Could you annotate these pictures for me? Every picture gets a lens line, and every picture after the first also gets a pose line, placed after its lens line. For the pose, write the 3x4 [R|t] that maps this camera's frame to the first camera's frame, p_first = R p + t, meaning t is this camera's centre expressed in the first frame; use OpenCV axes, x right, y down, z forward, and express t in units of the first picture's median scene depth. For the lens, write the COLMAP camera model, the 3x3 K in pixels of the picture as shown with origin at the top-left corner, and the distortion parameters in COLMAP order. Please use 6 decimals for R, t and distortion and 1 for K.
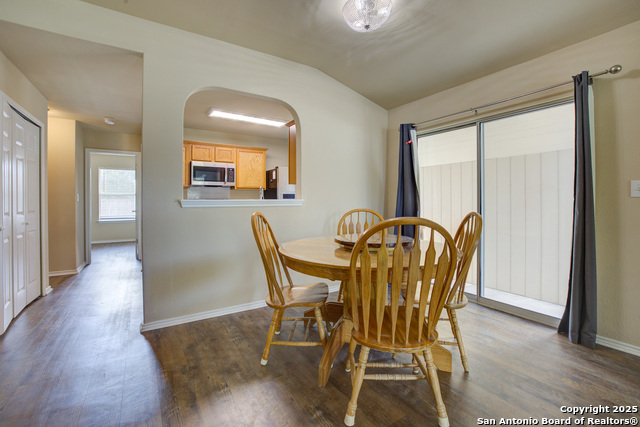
lens RADIAL K [[293.1, 0, 318.1], [0, 293.1, 203.8], [0, 0, 1]] dist [0.000021, 0.000052]
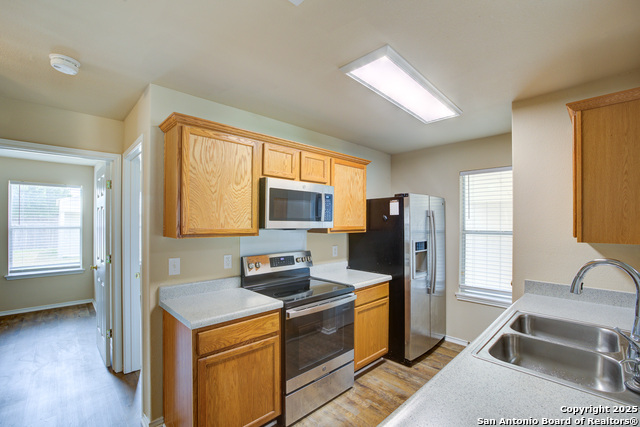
lens RADIAL K [[280.7, 0, 320.7], [0, 280.7, 224.3], [0, 0, 1]] dist [-0.001698, 0.000206]
pose [[0.976115, 0.006705, 0.217151, -0.420813], [-0.007016, 0.999975, 0.000658, -0.068800], [-0.217141, -0.002166, 0.976138, 0.519470]]
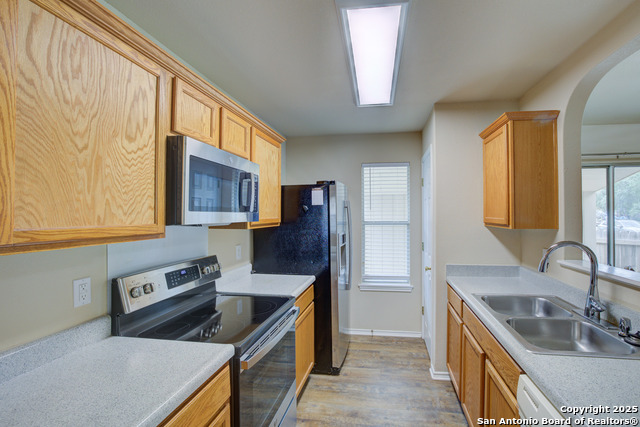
lens RADIAL K [[286.8, 0, 338.5], [0, 286.8, 214.1], [0, 0, 1]] dist [-0.001063, 0.000906]
pose [[0.648515, 0.005226, 0.761184, -0.511770], [0.003062, 0.999950, -0.009474, -0.068021], [-0.761196, 0.008475, 0.648466, 0.684894]]
